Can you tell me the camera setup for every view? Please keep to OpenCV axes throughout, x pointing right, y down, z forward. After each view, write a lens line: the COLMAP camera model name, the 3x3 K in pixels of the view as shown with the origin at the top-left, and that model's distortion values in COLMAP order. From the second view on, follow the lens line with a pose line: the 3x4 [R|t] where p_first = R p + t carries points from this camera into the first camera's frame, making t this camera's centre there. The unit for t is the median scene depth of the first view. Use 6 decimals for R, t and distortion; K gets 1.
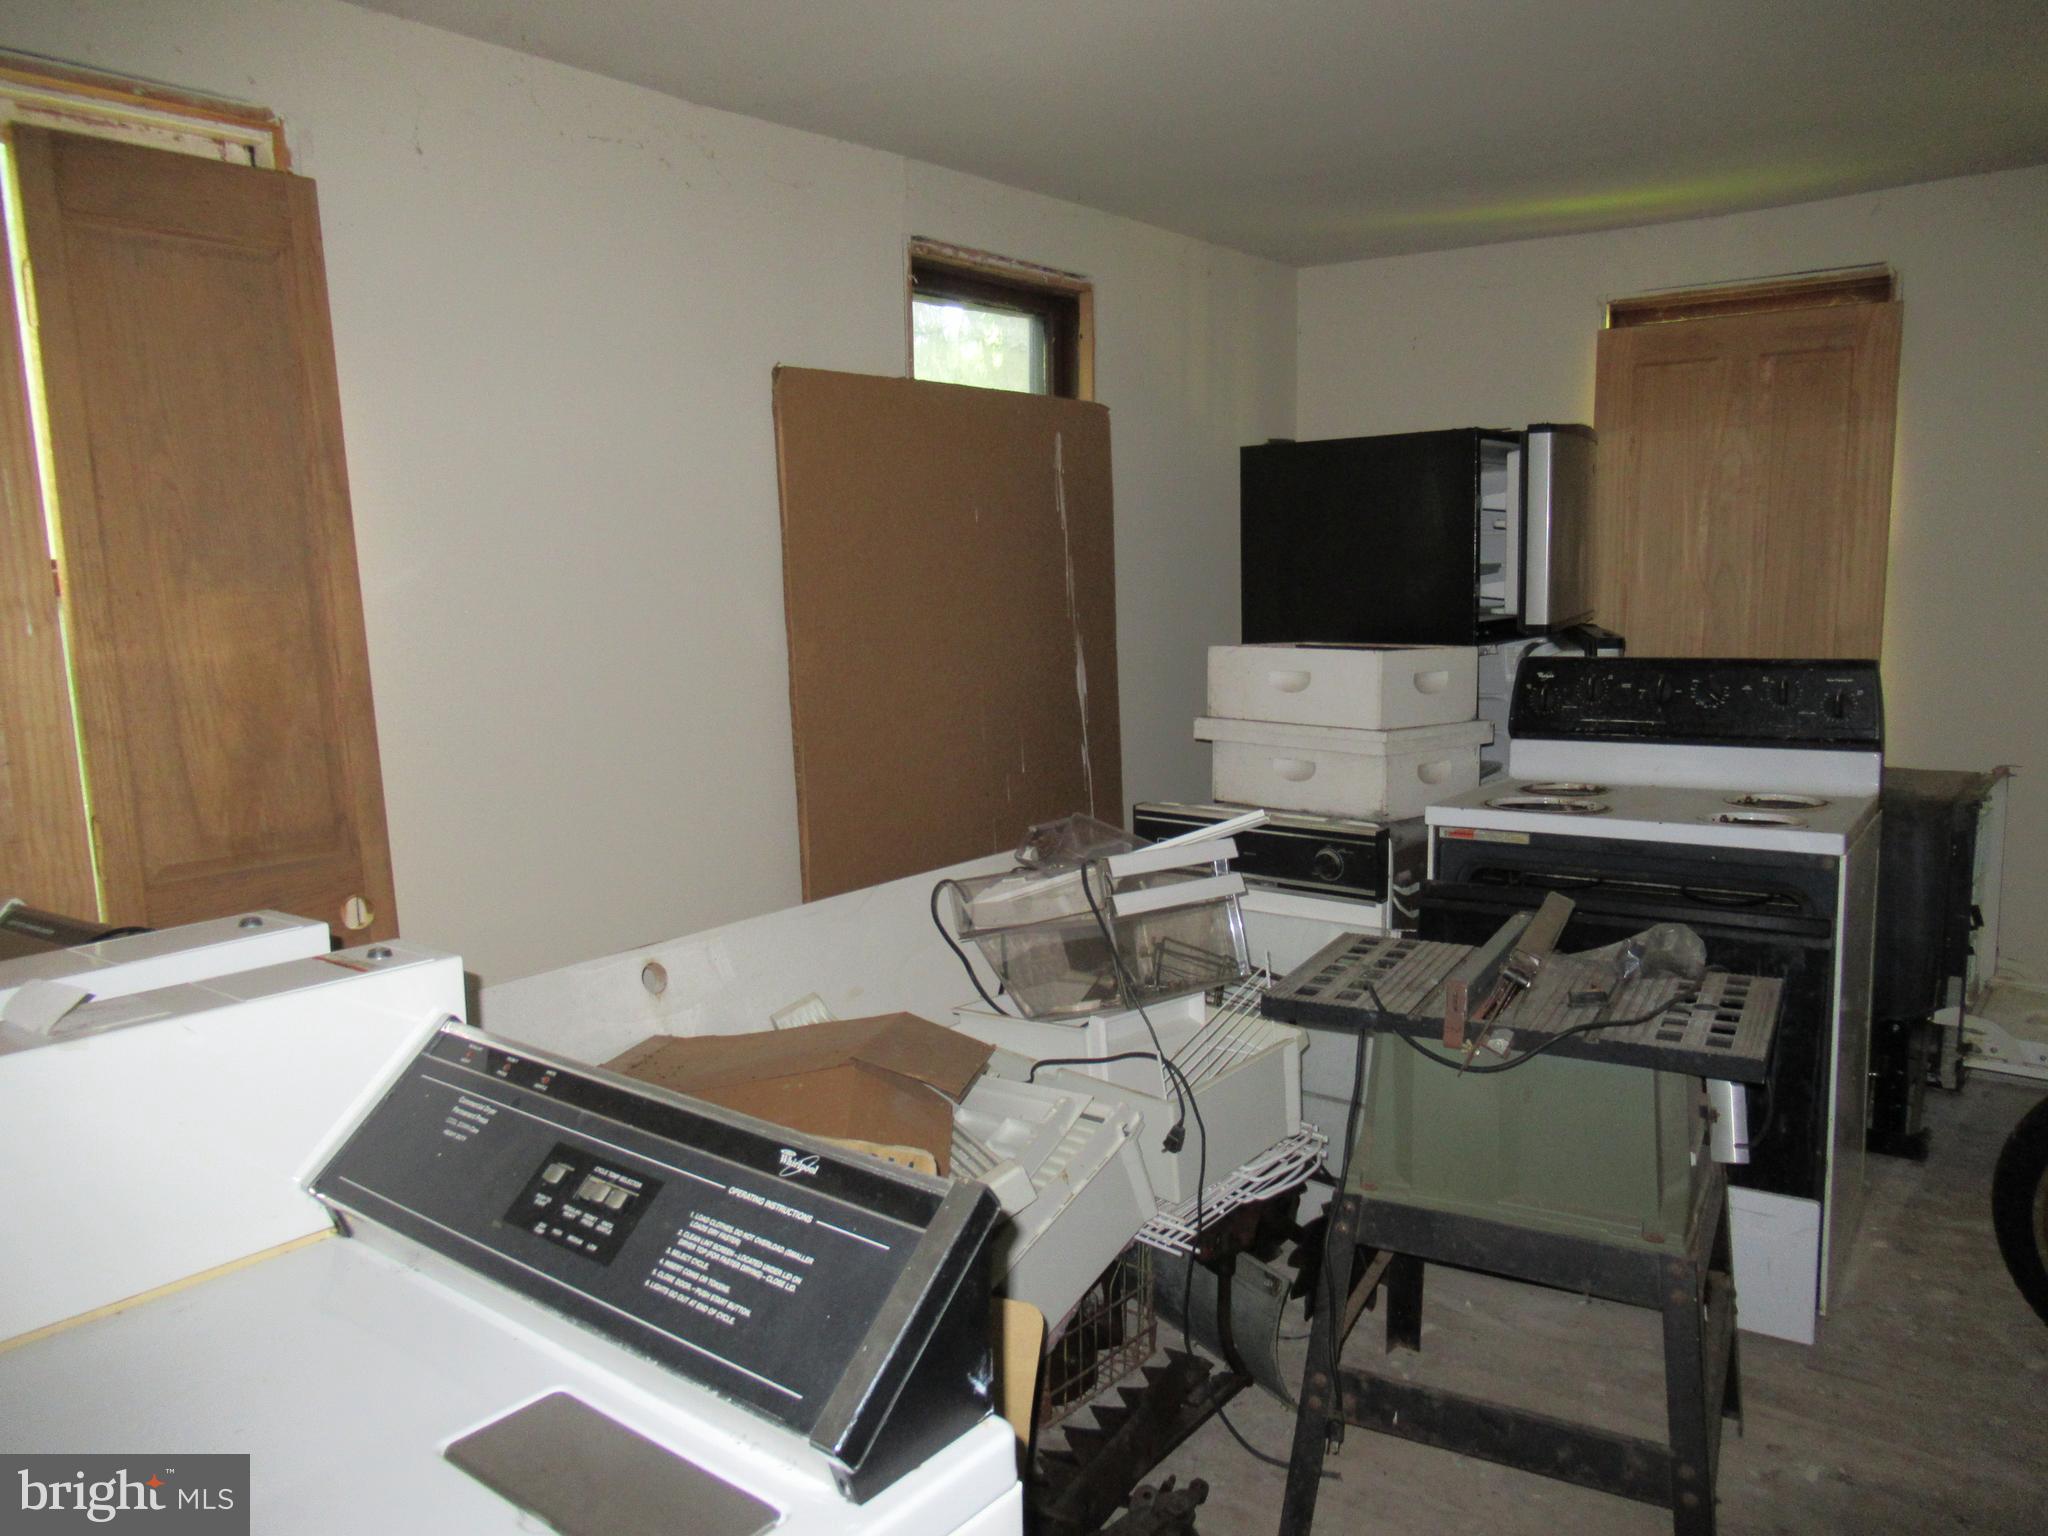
lens RADIAL K [[1527.7, 0, 1027.9], [0, 1527.7, 770.8], [0, 0, 1]] dist [-0.016680, 0.013129]
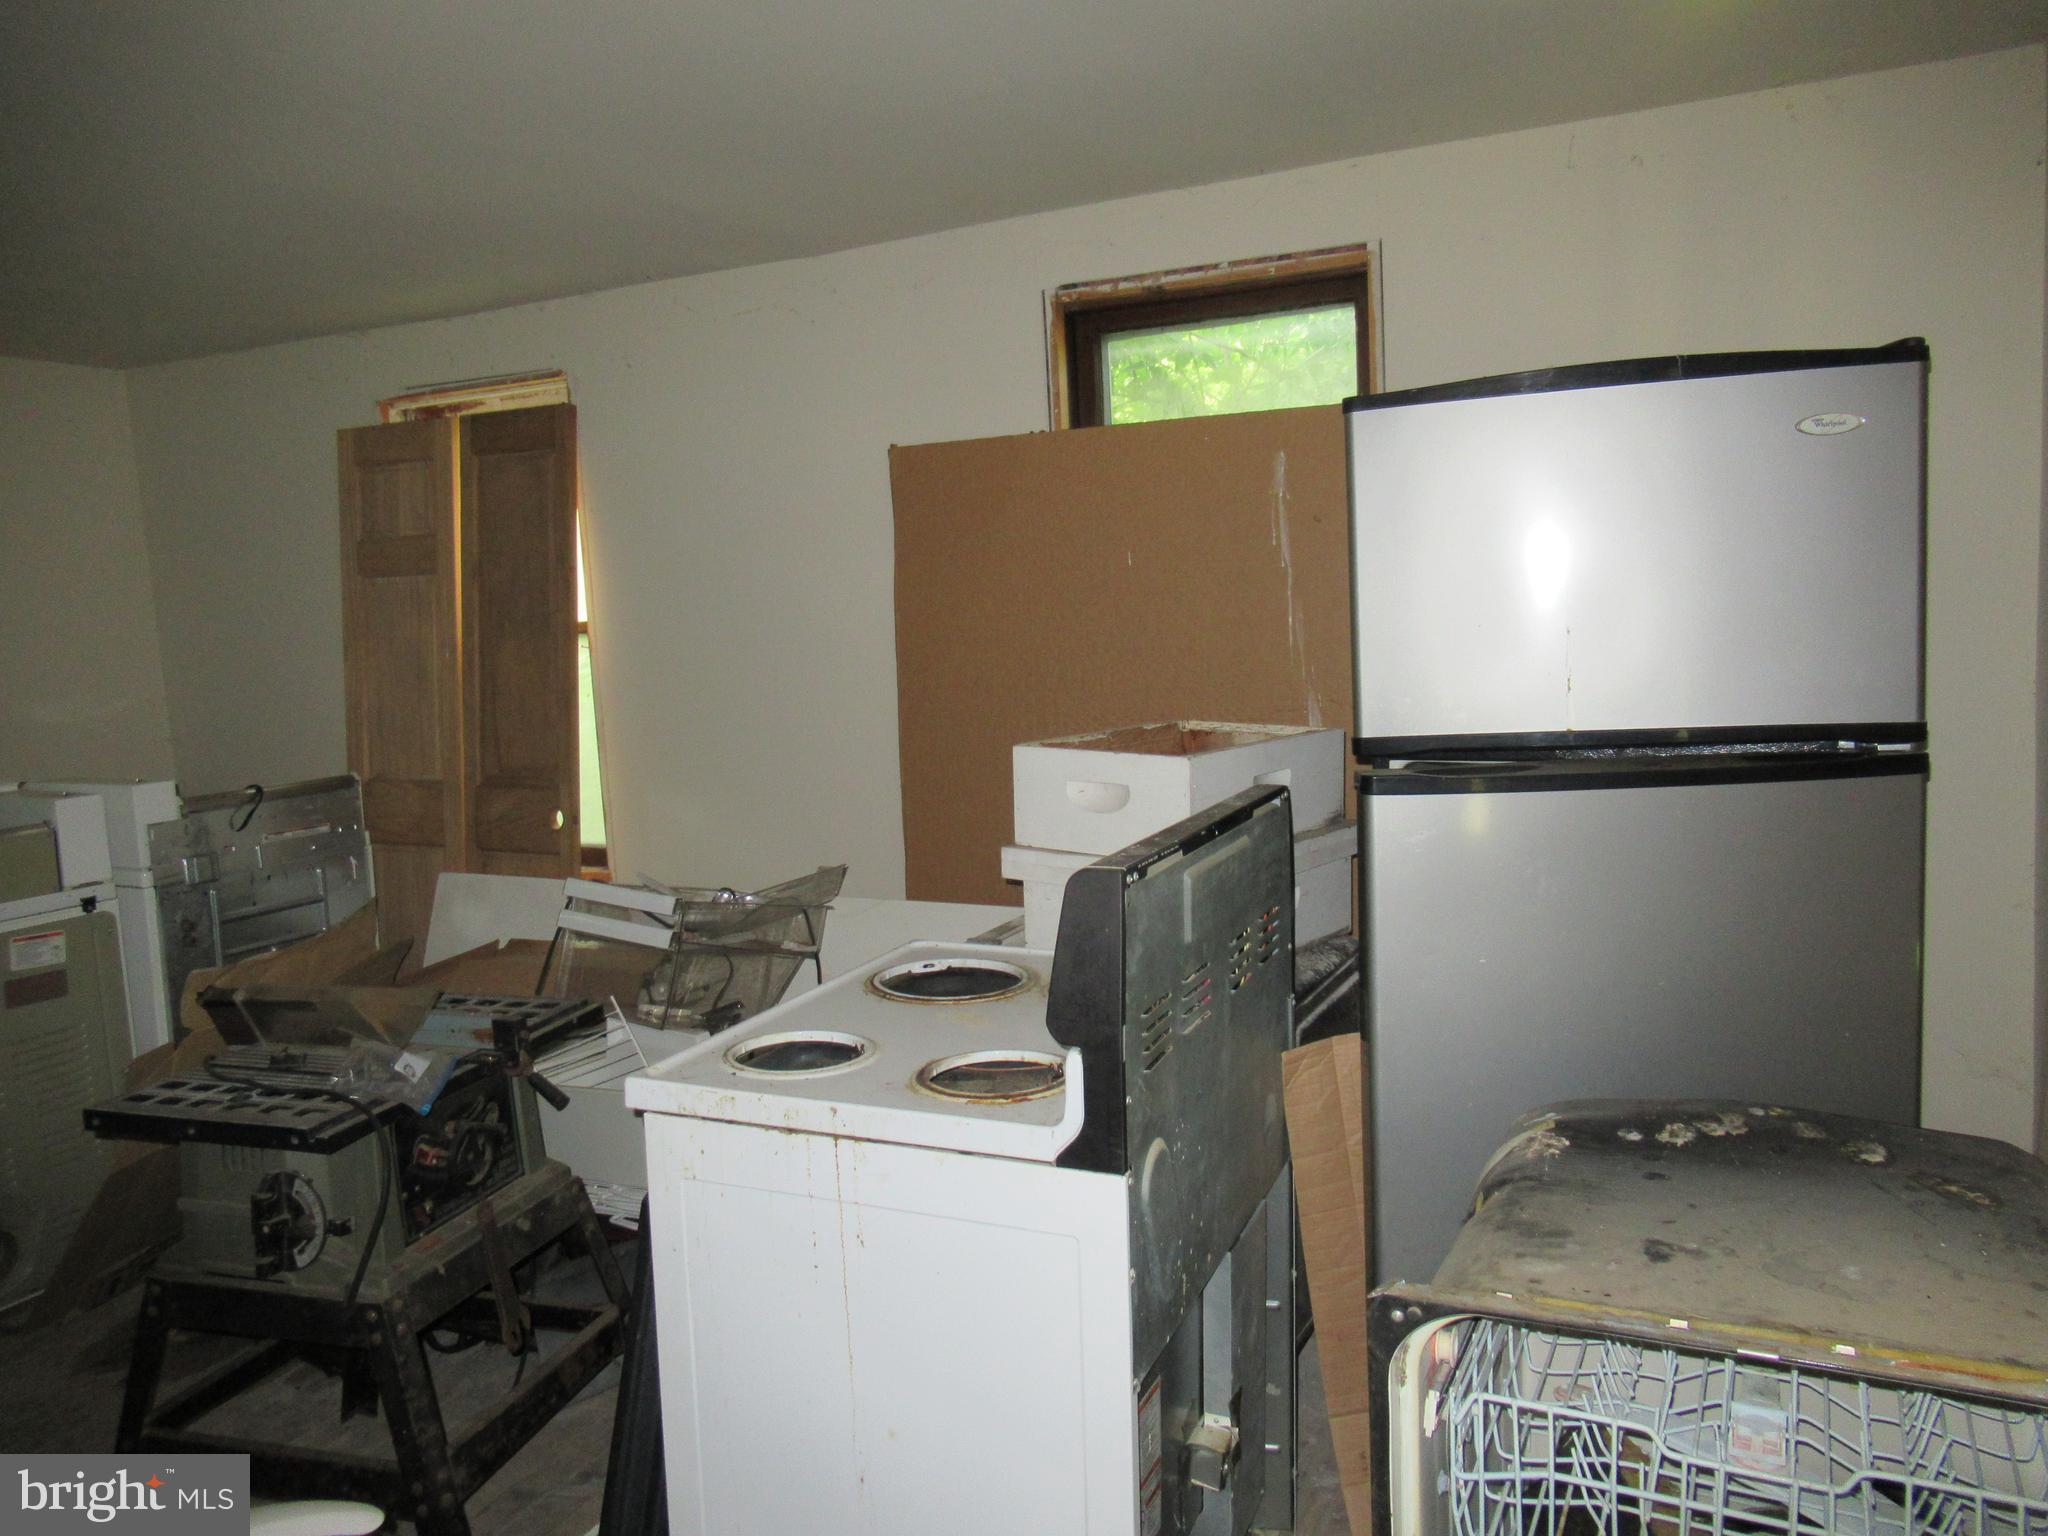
lens RADIAL K [[1527.7, 0, 1022.3], [0, 1527.7, 781.9], [0, 0, 1]] dist [-0.016680, 0.013129]
pose [[0.191312, 0.134210, -0.972310, 1.397607], [-0.096768, 0.988361, 0.117385, -0.213523], [0.976747, 0.071631, 0.202073, 1.182438]]
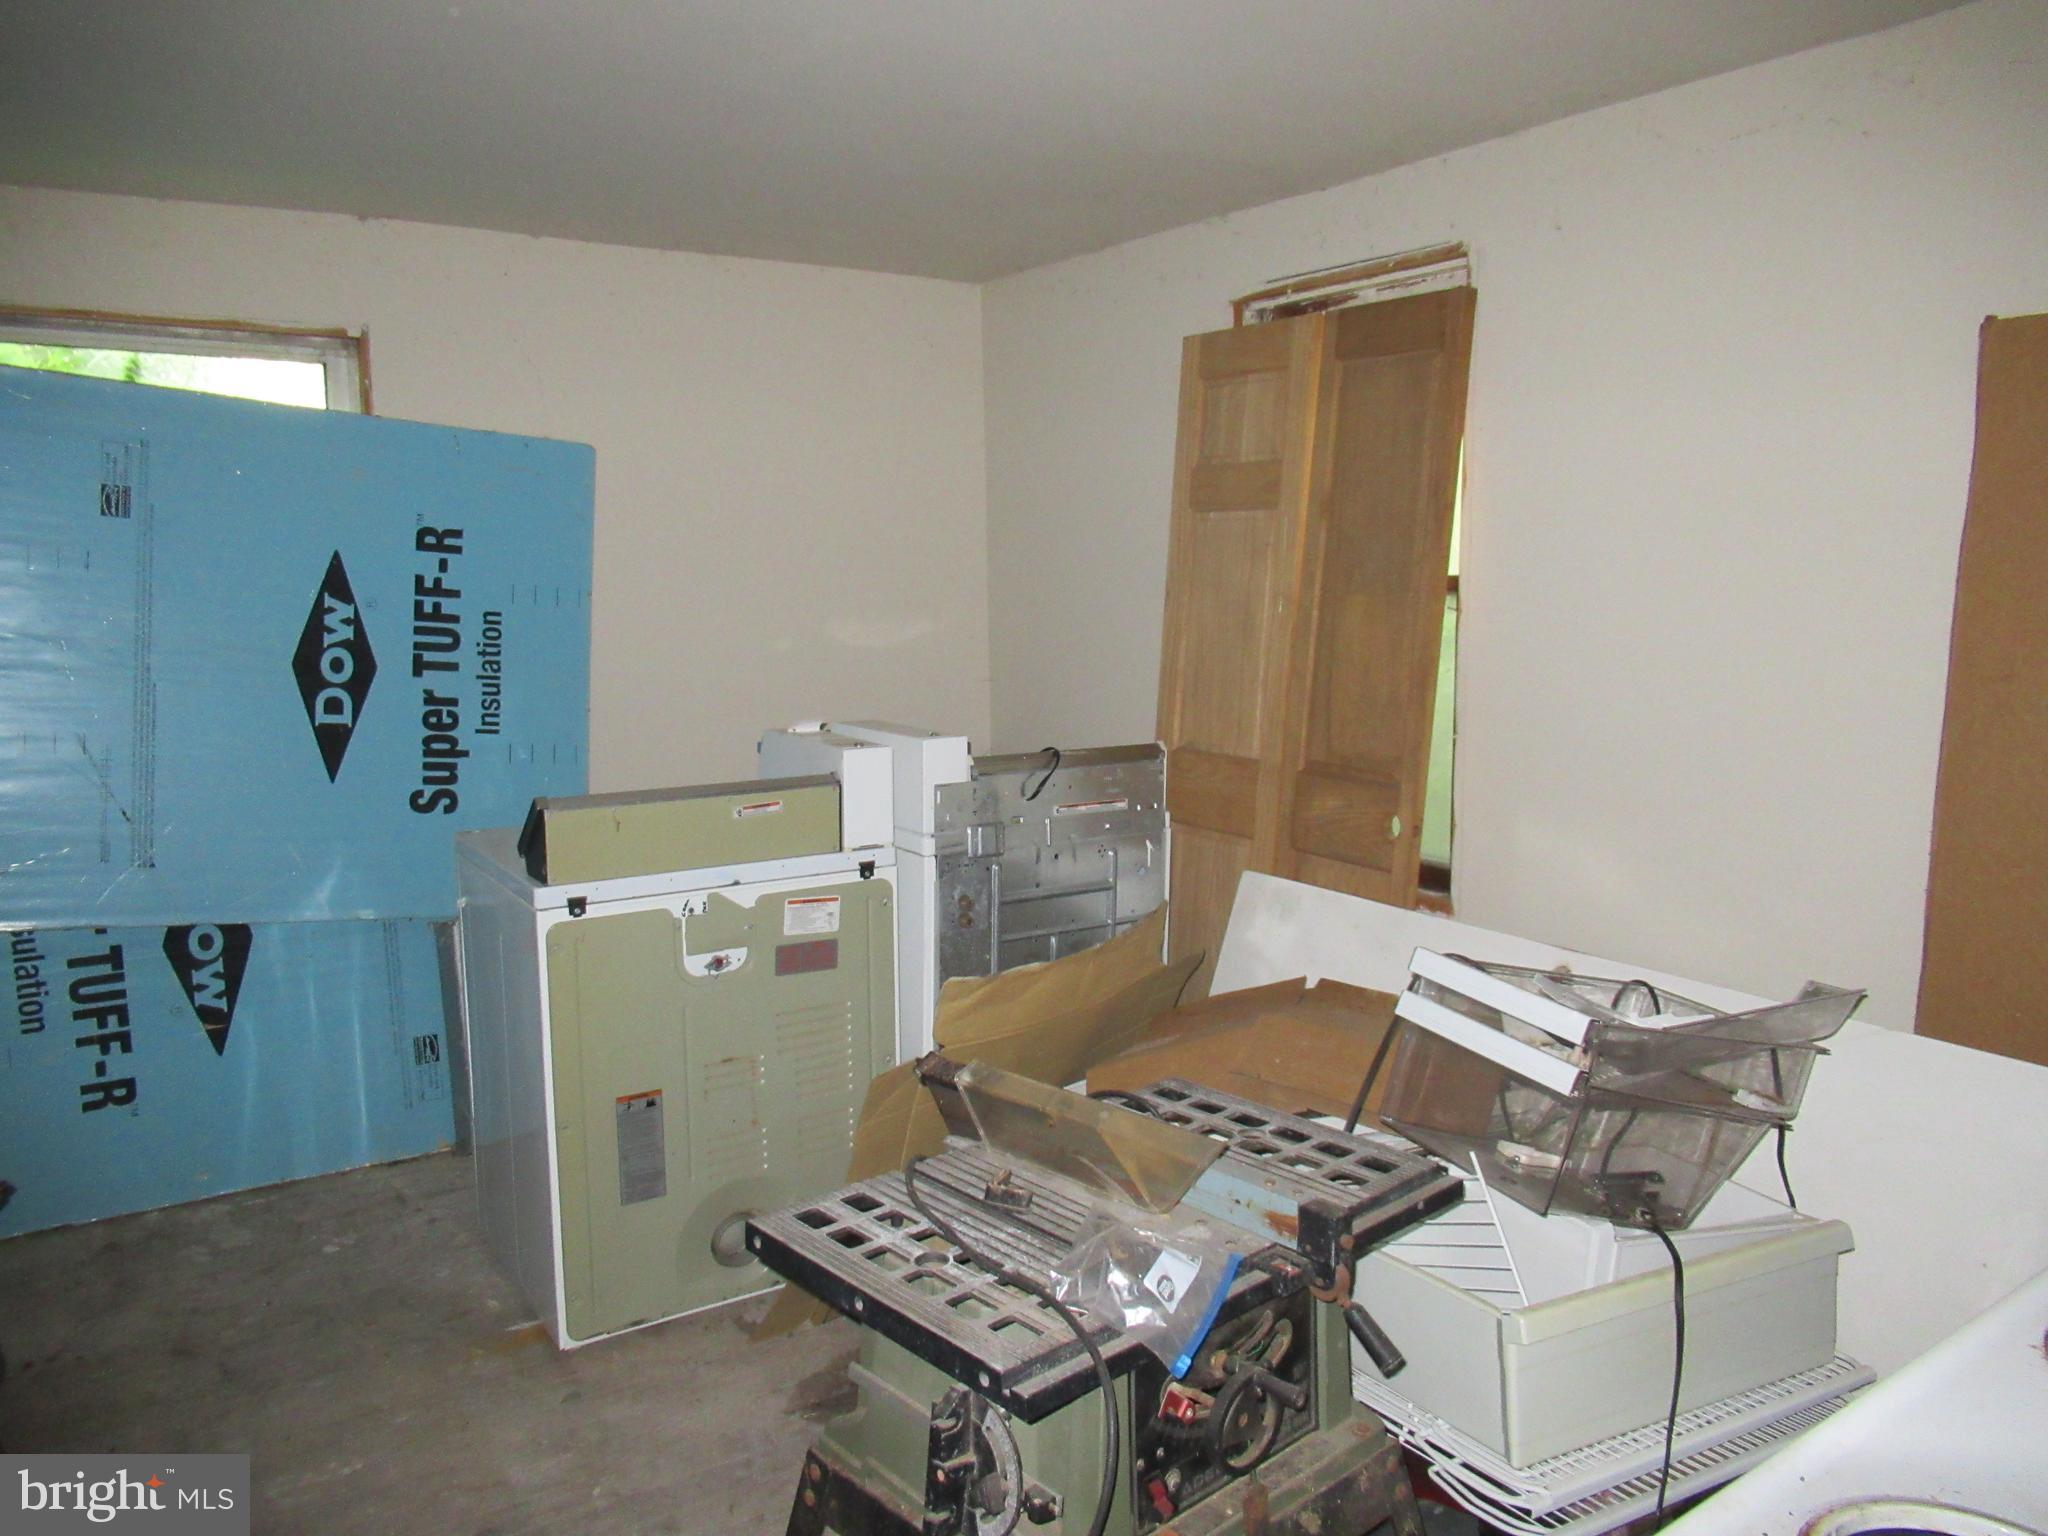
lens RADIAL K [[1527.7, 0, 1016.8], [0, 1527.7, 775.4], [0, 0, 1]] dist [-0.016680, 0.013129]
pose [[-0.327003, 0.151027, -0.932877, 0.963639], [-0.120988, 0.972333, 0.199825, -0.190763], [0.937246, 0.178211, -0.299683, 1.101341]]
